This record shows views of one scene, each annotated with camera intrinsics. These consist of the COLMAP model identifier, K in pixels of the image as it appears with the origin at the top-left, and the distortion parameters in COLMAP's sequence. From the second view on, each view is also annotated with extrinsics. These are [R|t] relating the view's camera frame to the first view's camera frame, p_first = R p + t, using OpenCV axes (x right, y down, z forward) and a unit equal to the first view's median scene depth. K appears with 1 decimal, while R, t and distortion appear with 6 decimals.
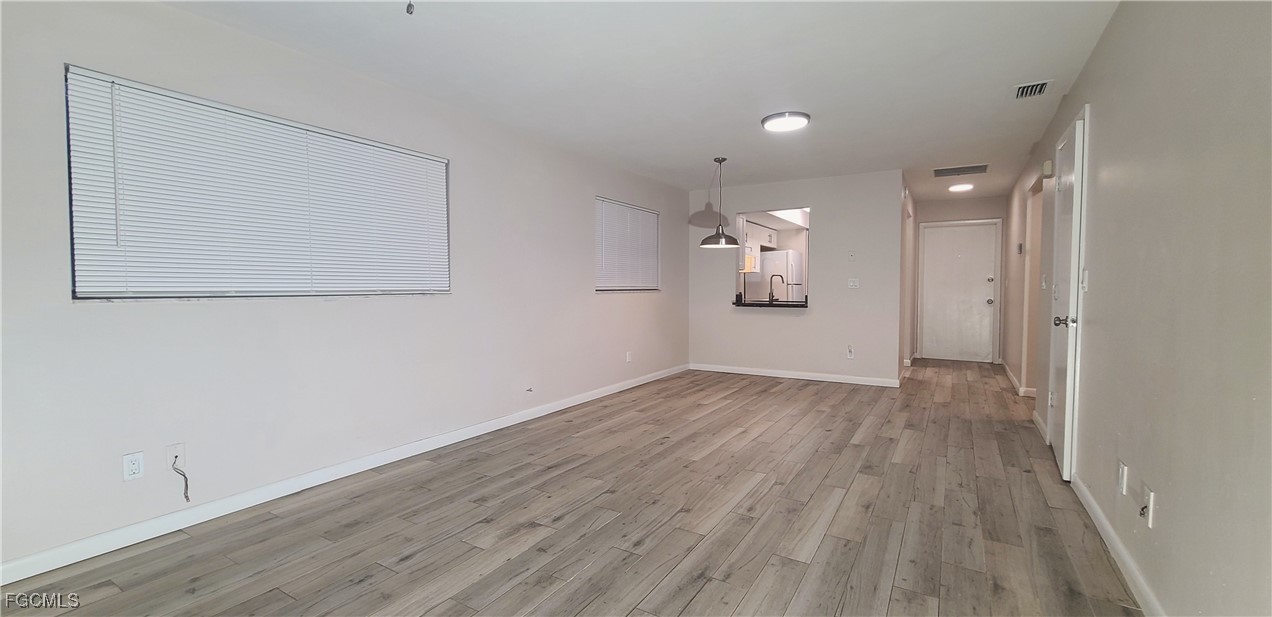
lens RADIAL K [[516.0, 0, 640.7], [0, 516.0, 304.2], [0, 0, 1]] dist [0.003257, -0.000660]
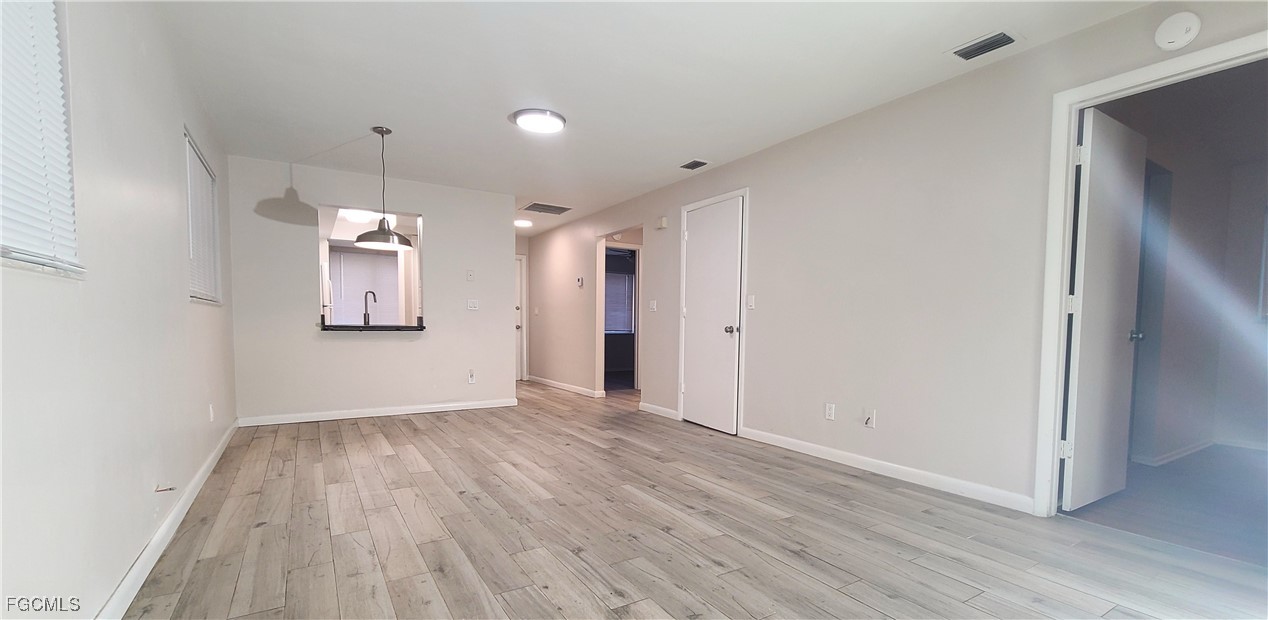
lens RADIAL K [[534.2, 0, 660.2], [0, 534.2, 356.2], [0, 0, 1]] dist [0.000920, 0.000046]
pose [[0.435465, -0.046907, 0.898983, -0.661839], [0.021332, 0.998899, 0.041787, 0.042931], [-0.899953, 0.000981, 0.435986, 0.513573]]
